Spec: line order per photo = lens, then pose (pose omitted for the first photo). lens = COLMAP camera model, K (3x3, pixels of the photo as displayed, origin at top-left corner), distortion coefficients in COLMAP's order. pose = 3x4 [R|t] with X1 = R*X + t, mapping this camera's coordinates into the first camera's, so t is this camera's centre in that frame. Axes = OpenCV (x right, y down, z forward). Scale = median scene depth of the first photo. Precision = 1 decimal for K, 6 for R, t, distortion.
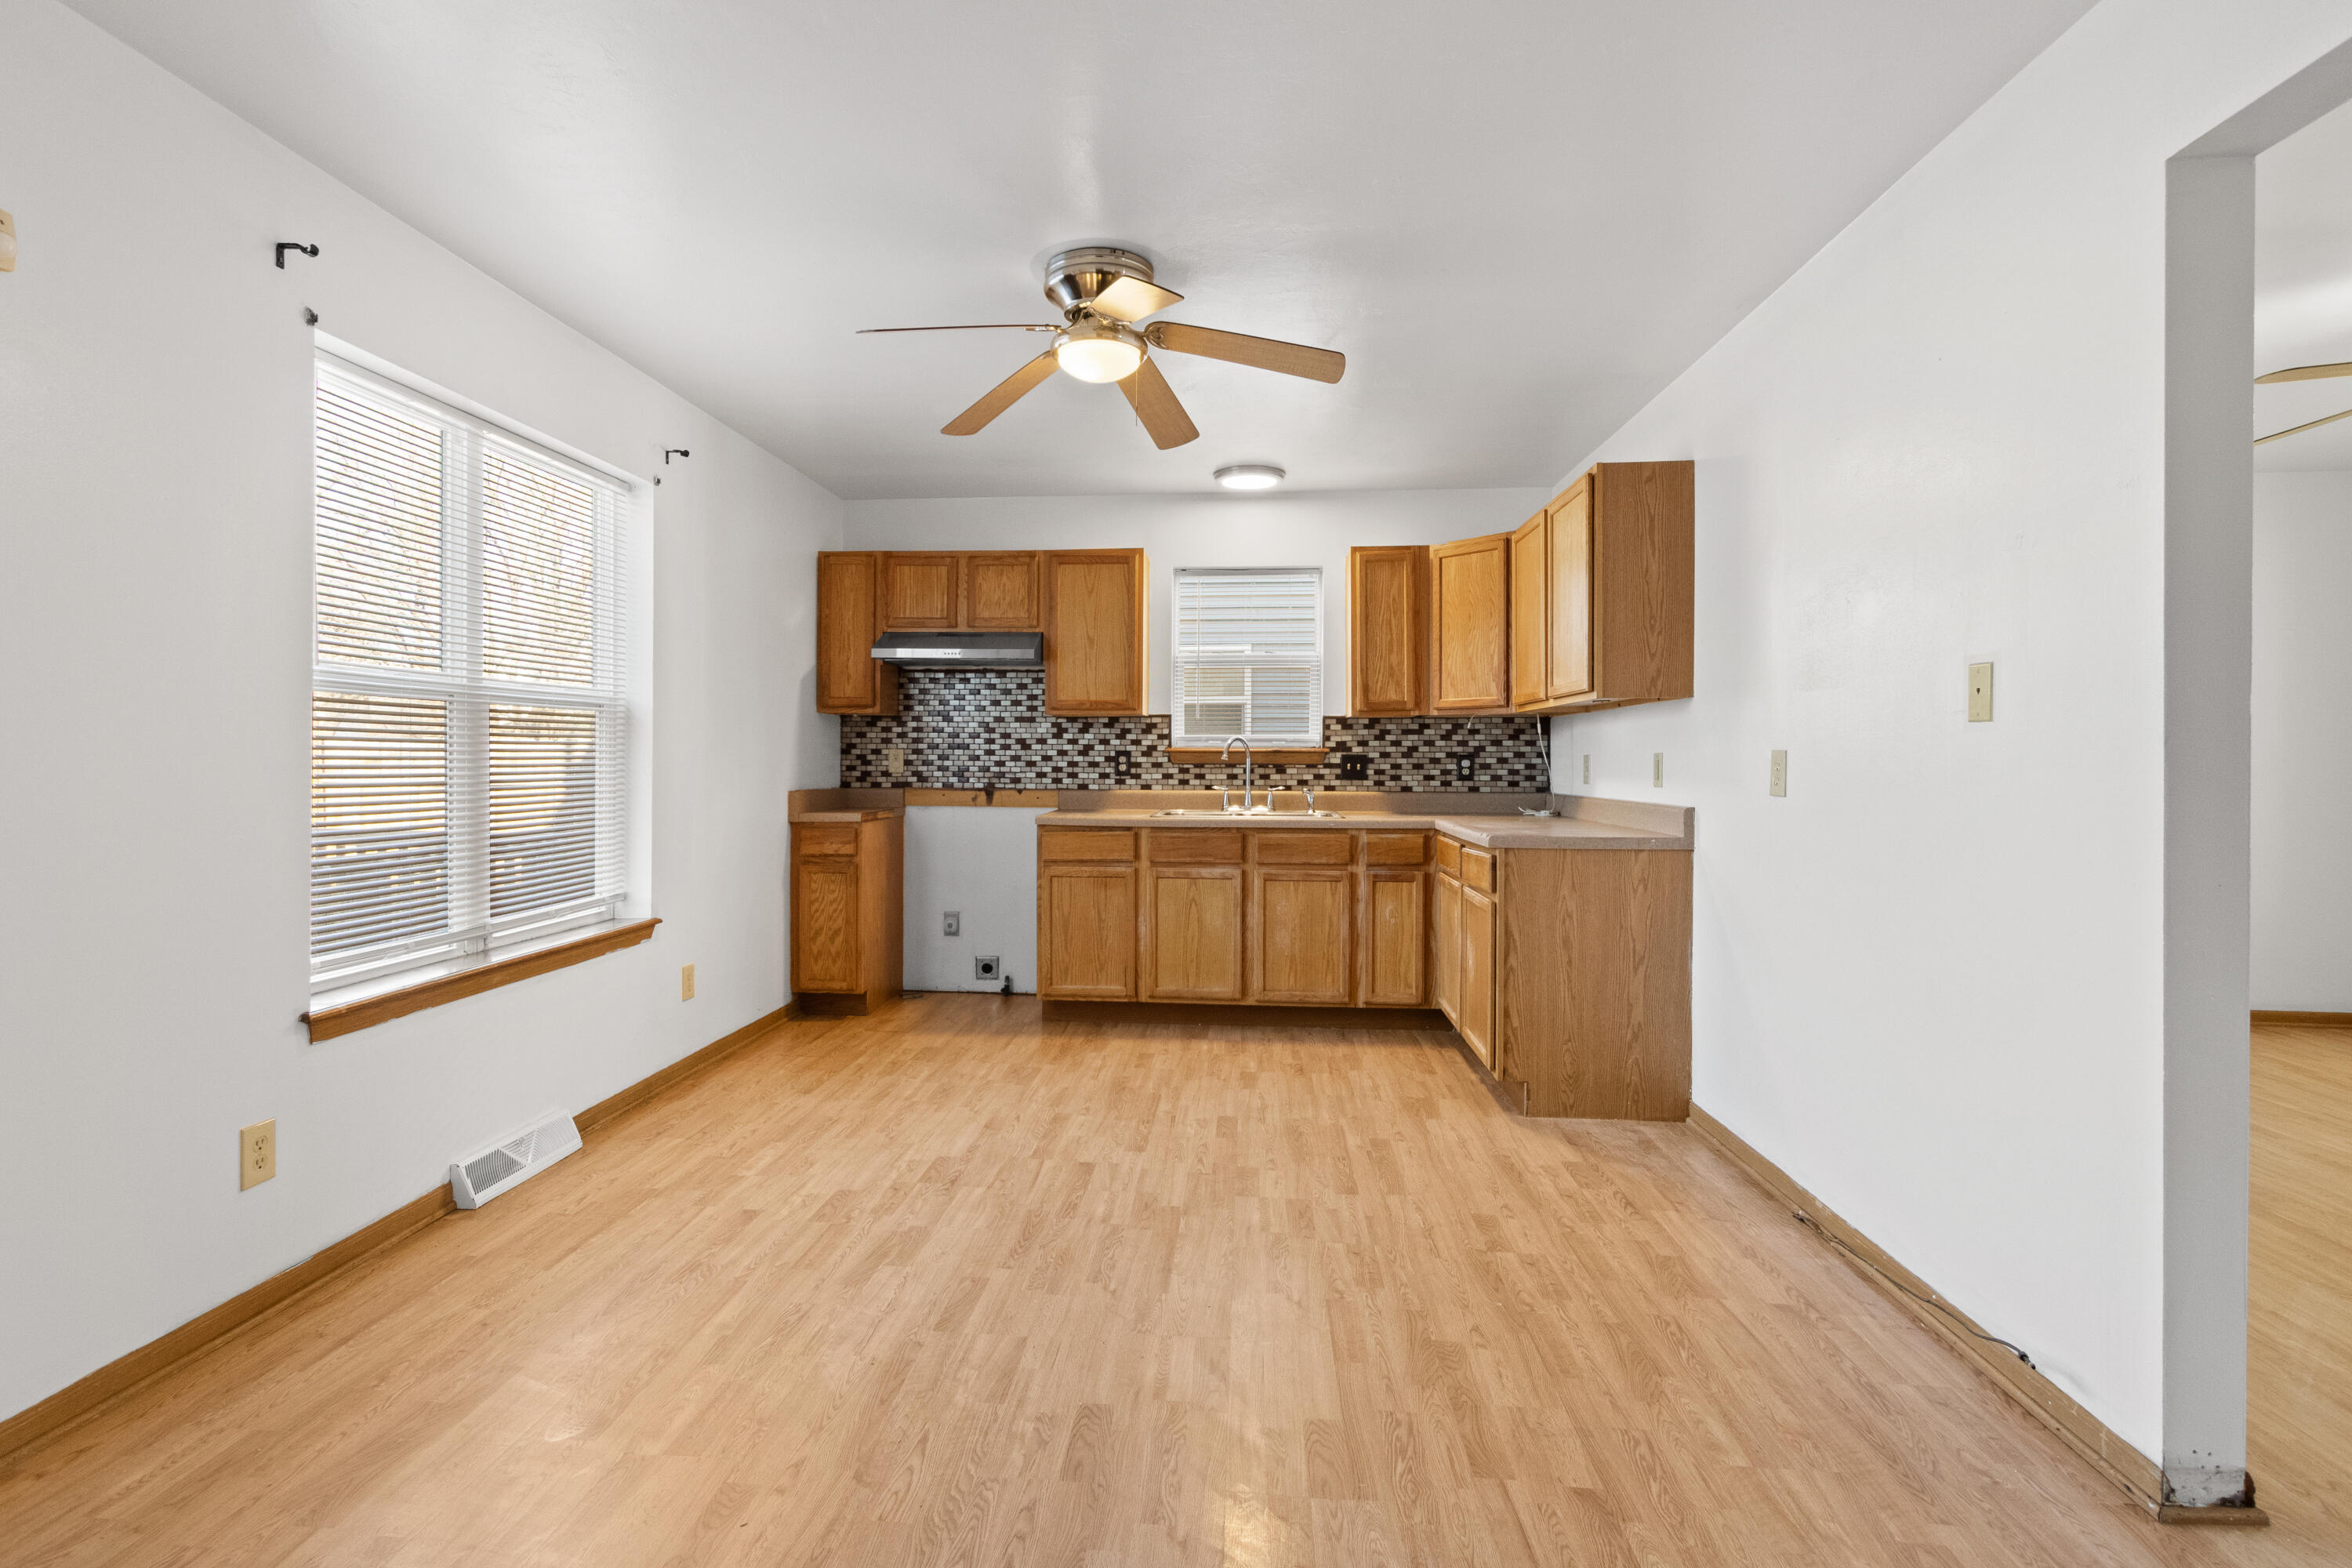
lens RADIAL K [[1101.9, 0, 1164.7], [0, 1101.9, 770.7], [0, 0, 1]] dist [-0.014361, 0.001373]
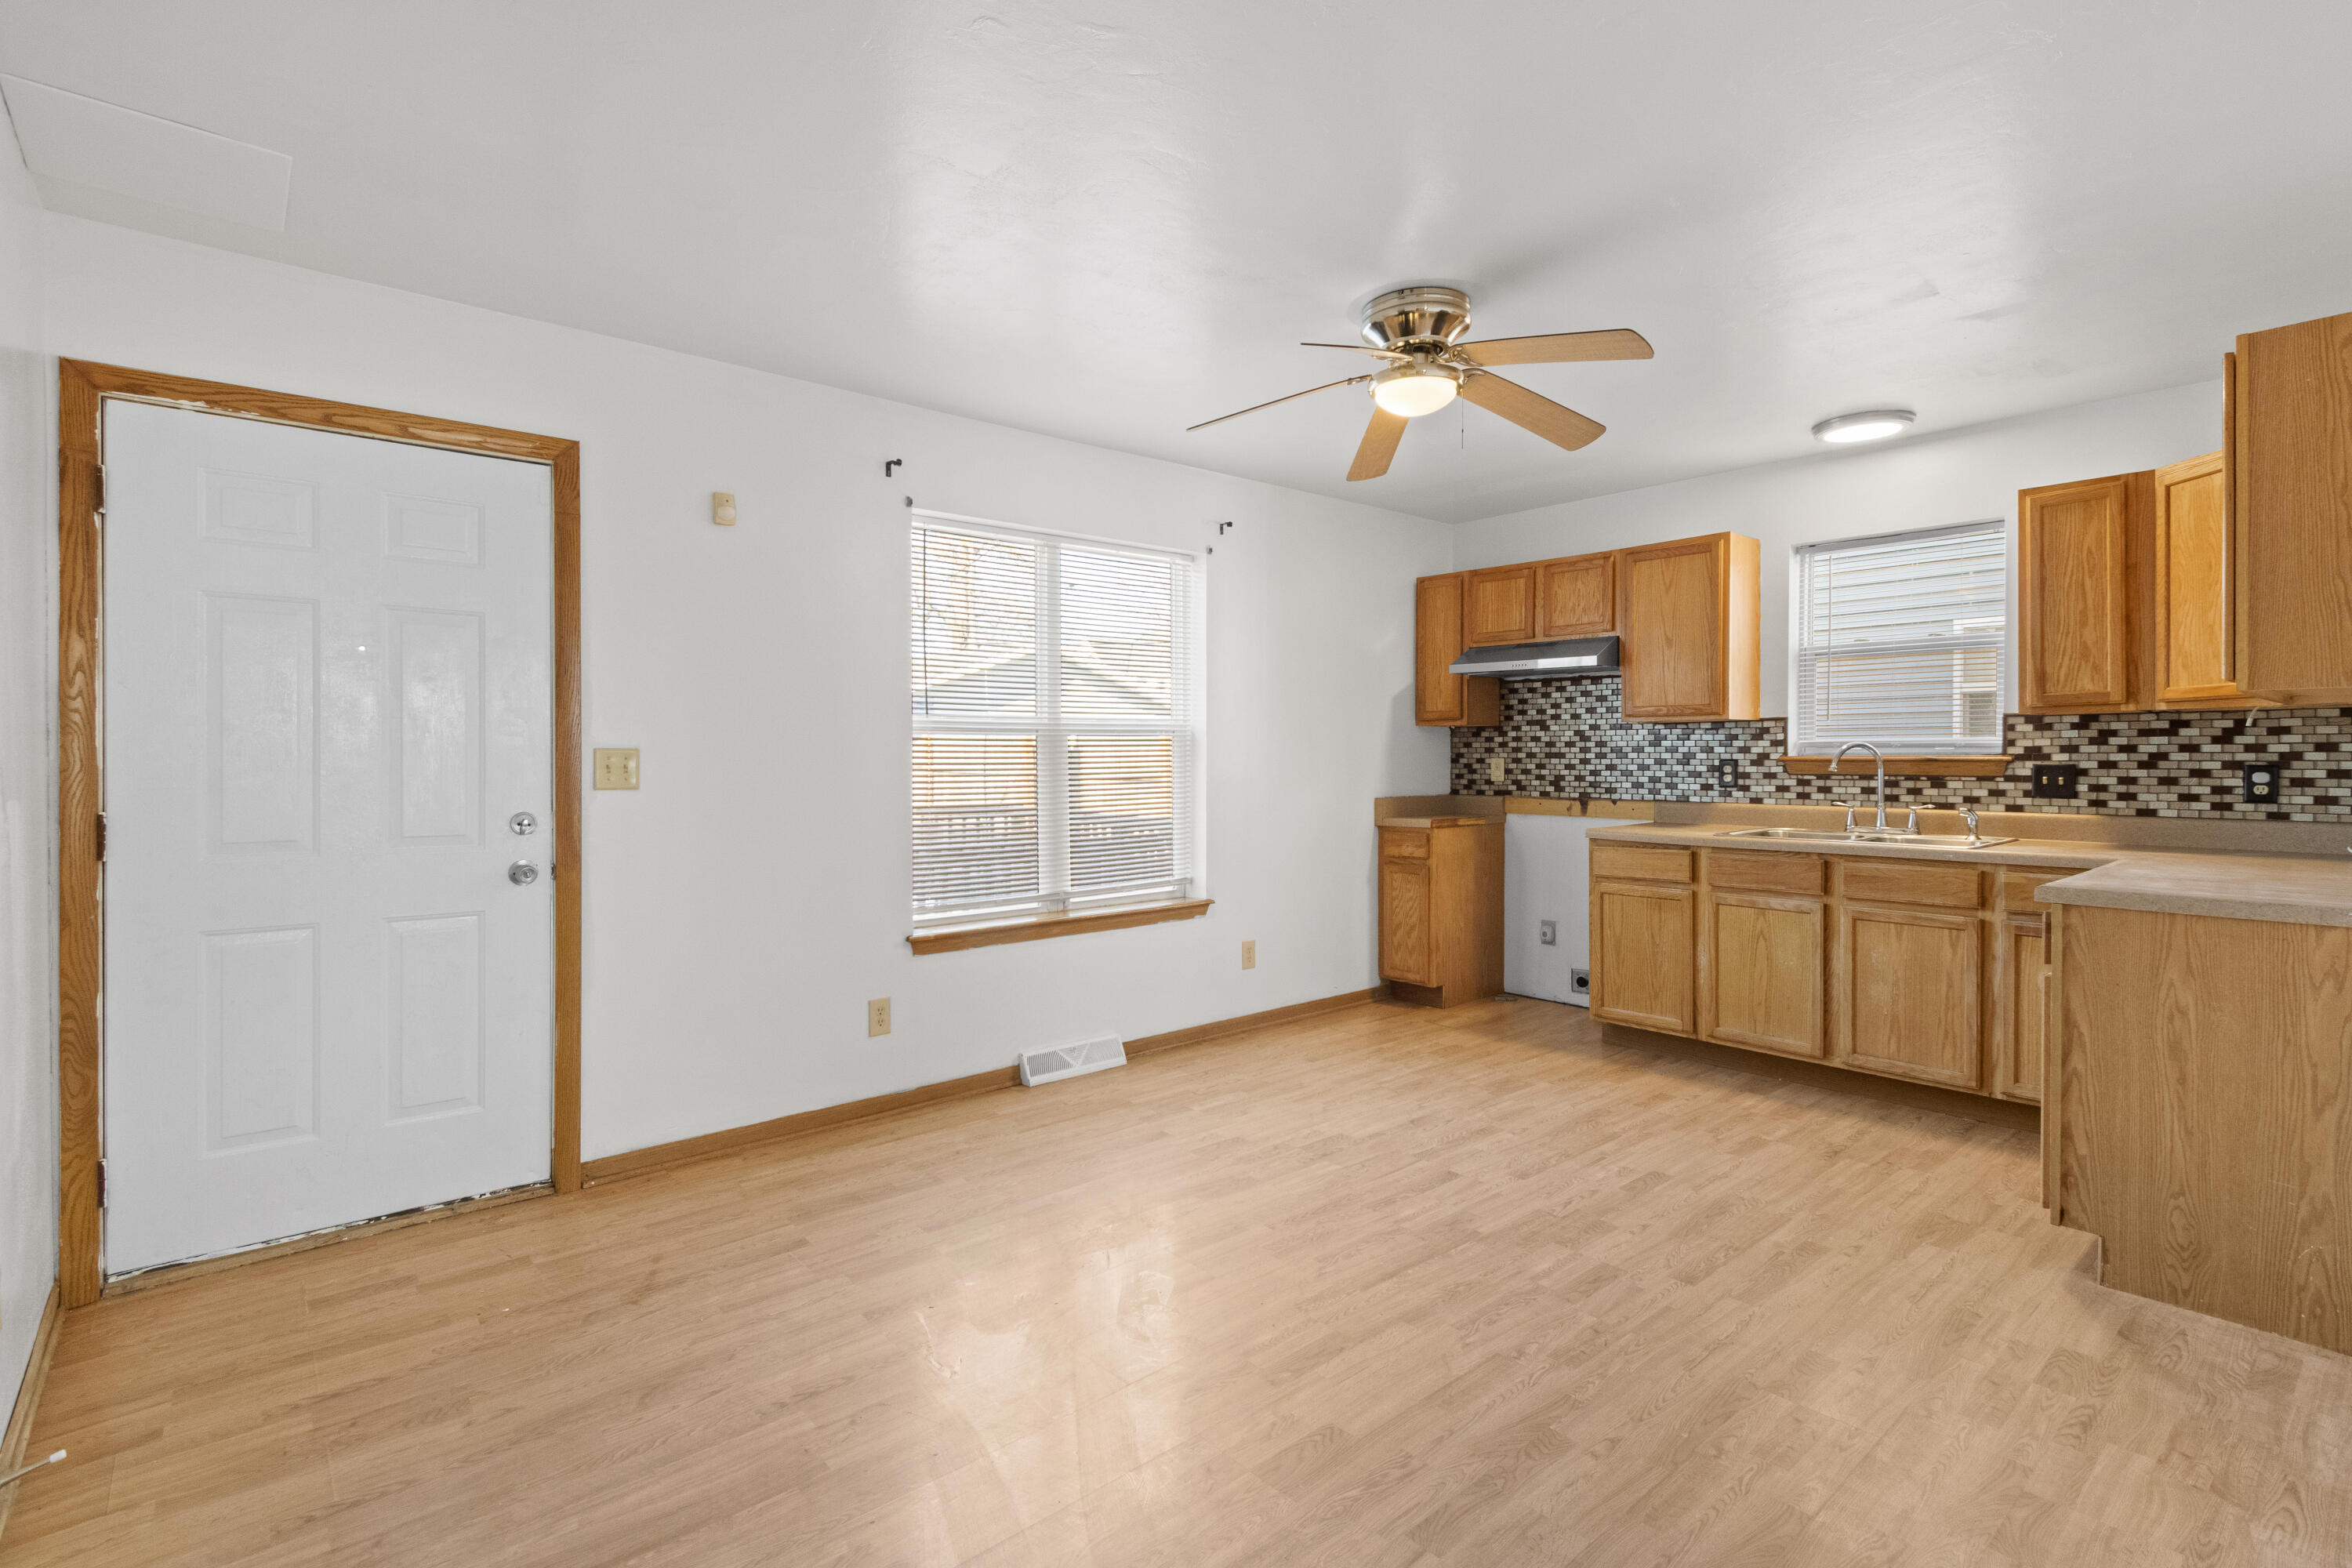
lens RADIAL K [[1101.9, 0, 1169.6], [0, 1101.9, 770.4], [0, 0, 1]] dist [-0.014361, 0.001373]
pose [[0.707176, 0.005814, -0.707014, 0.393293], [-0.002177, 0.999979, 0.006045, -0.019778], [0.707034, -0.002736, 0.707174, 0.078327]]
